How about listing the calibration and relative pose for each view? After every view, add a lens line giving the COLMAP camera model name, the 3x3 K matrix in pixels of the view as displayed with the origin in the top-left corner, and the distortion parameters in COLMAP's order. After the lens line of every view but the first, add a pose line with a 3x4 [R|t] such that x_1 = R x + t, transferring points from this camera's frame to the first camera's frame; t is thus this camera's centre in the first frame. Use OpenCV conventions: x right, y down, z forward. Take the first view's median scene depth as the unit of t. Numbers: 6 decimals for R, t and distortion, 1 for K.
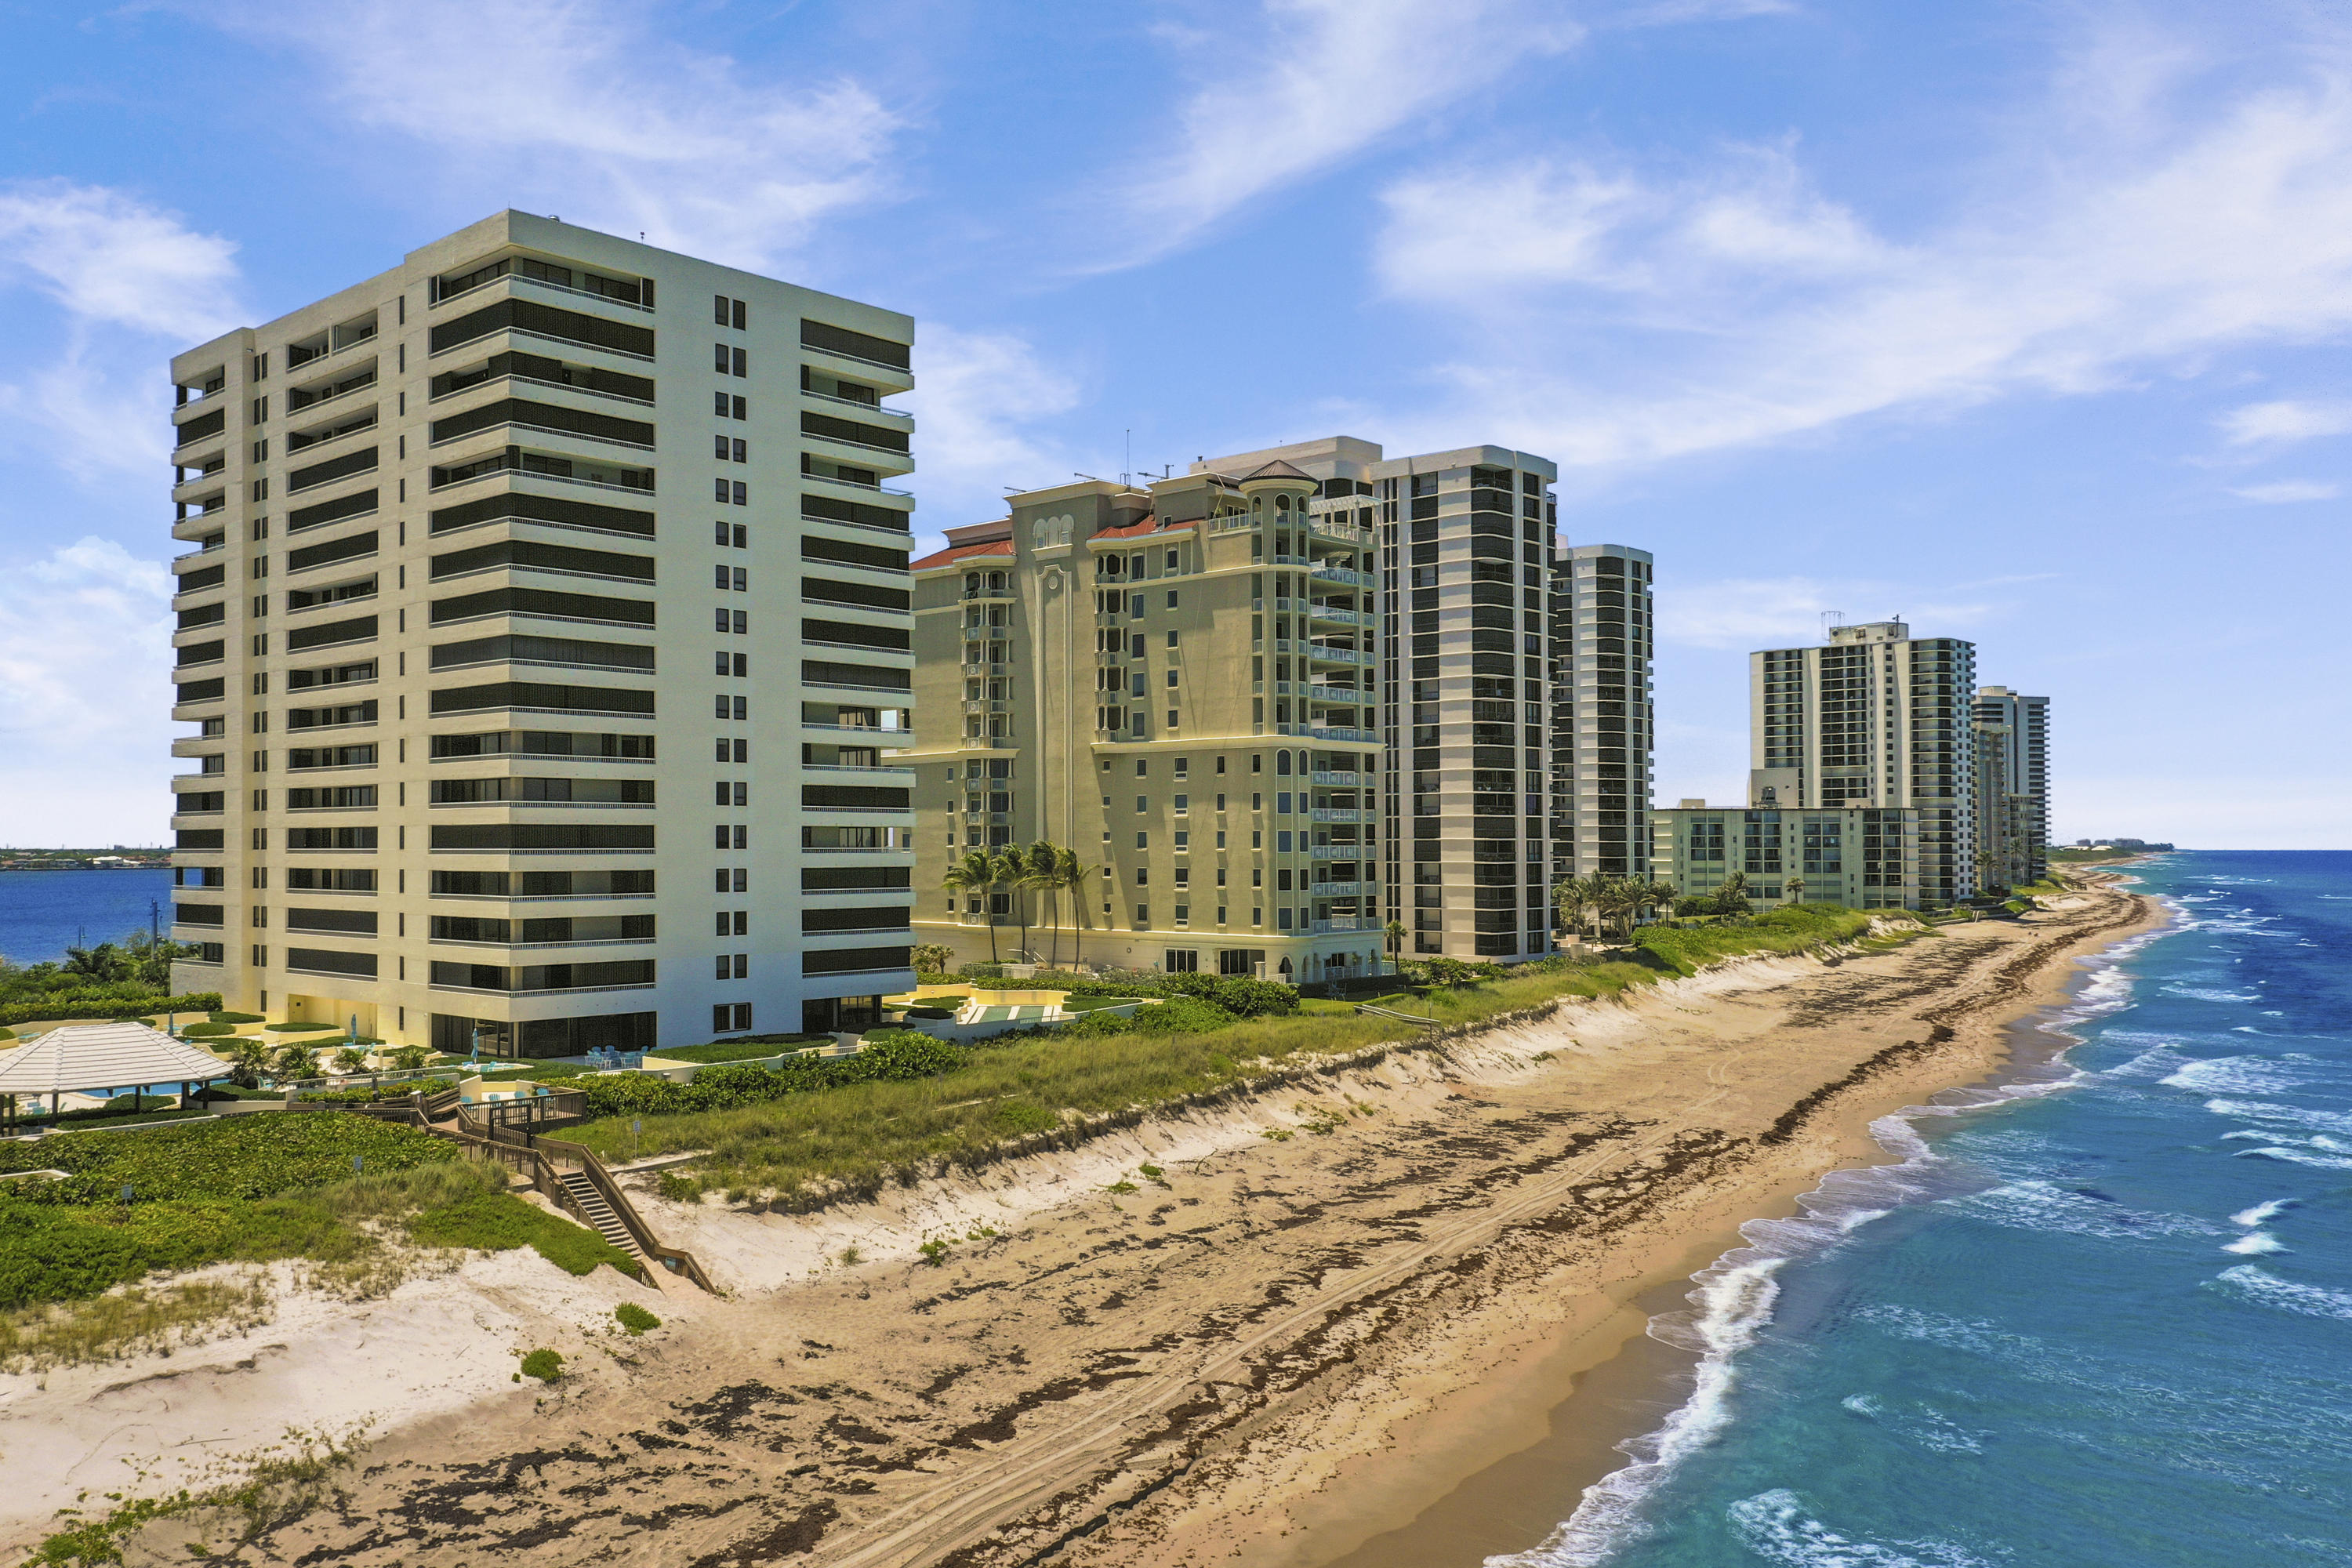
lens RADIAL K [[1877.8, 0, 1176.0], [0, 1877.8, 784.0], [0, 0, 1]] dist [0.006757, 0.005858]
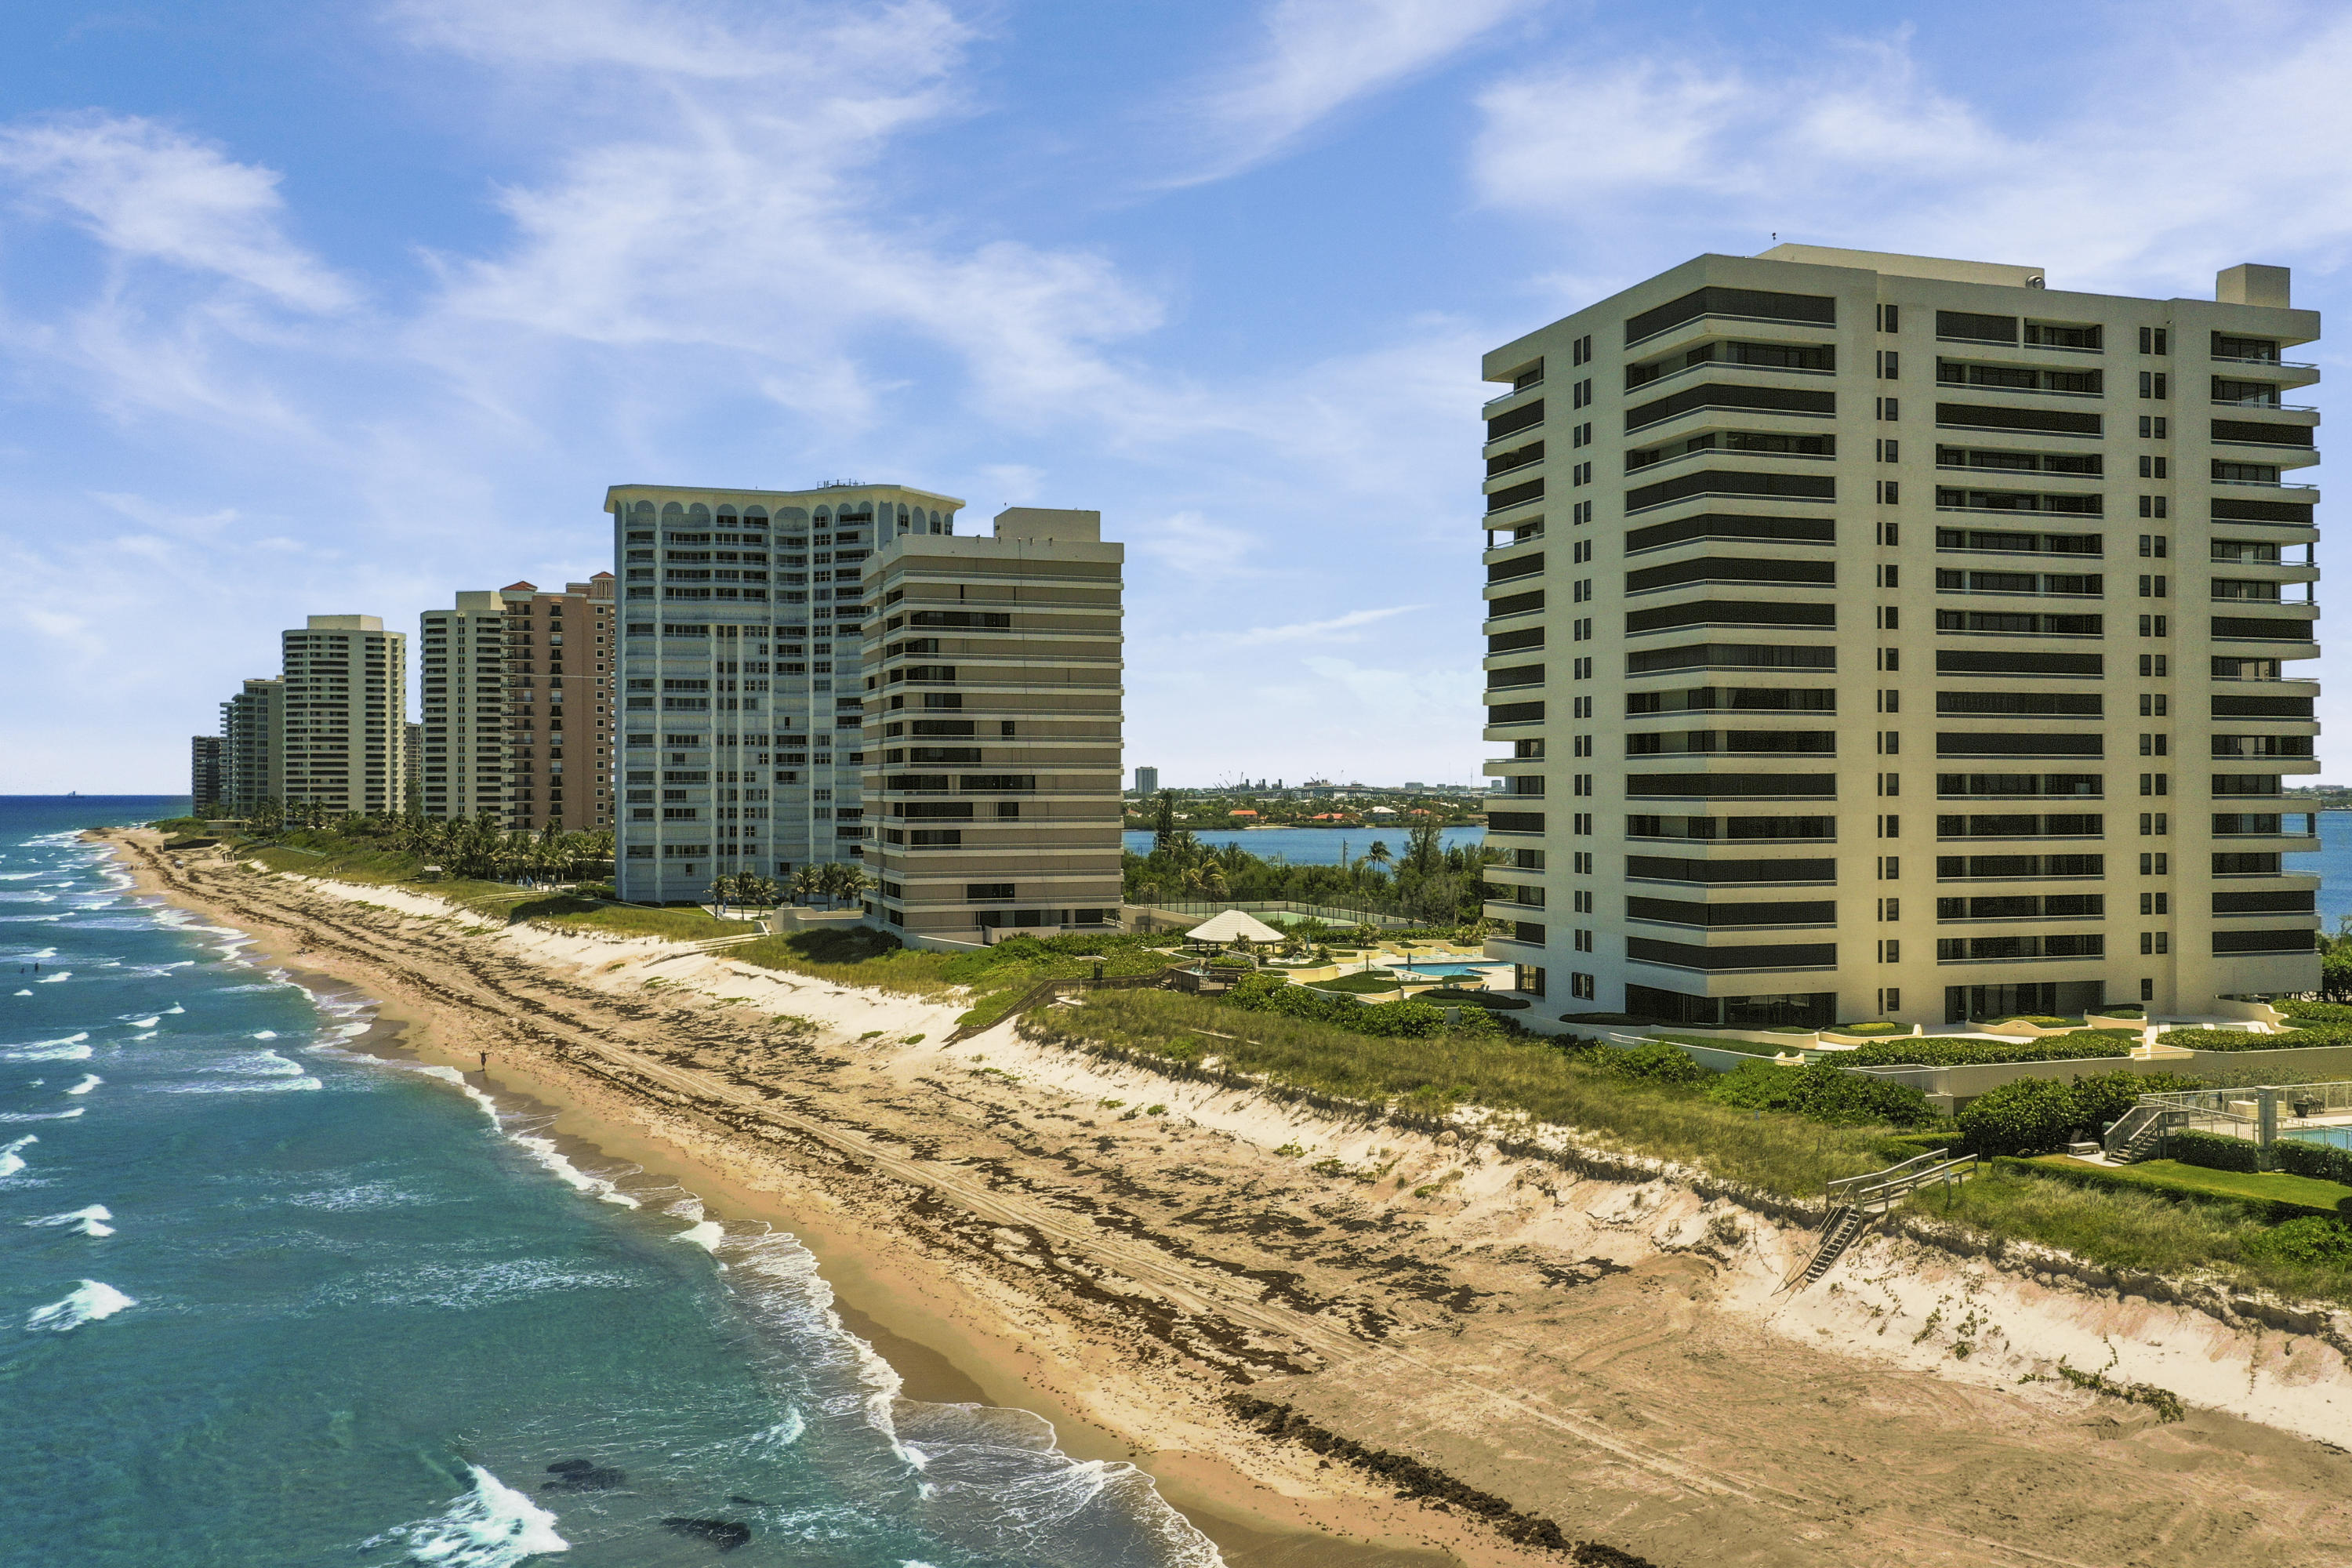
lens RADIAL K [[1925.6, 0, 1173.9], [0, 1925.6, 791.9], [0, 0, 1]] dist [0.007207, 0.004835]
pose [[-0.486966, 0.004708, -0.873408, 0.616995], [0.030768, 0.999457, -0.011767, 0.010624], [0.872879, -0.032603, -0.486847, 0.946400]]
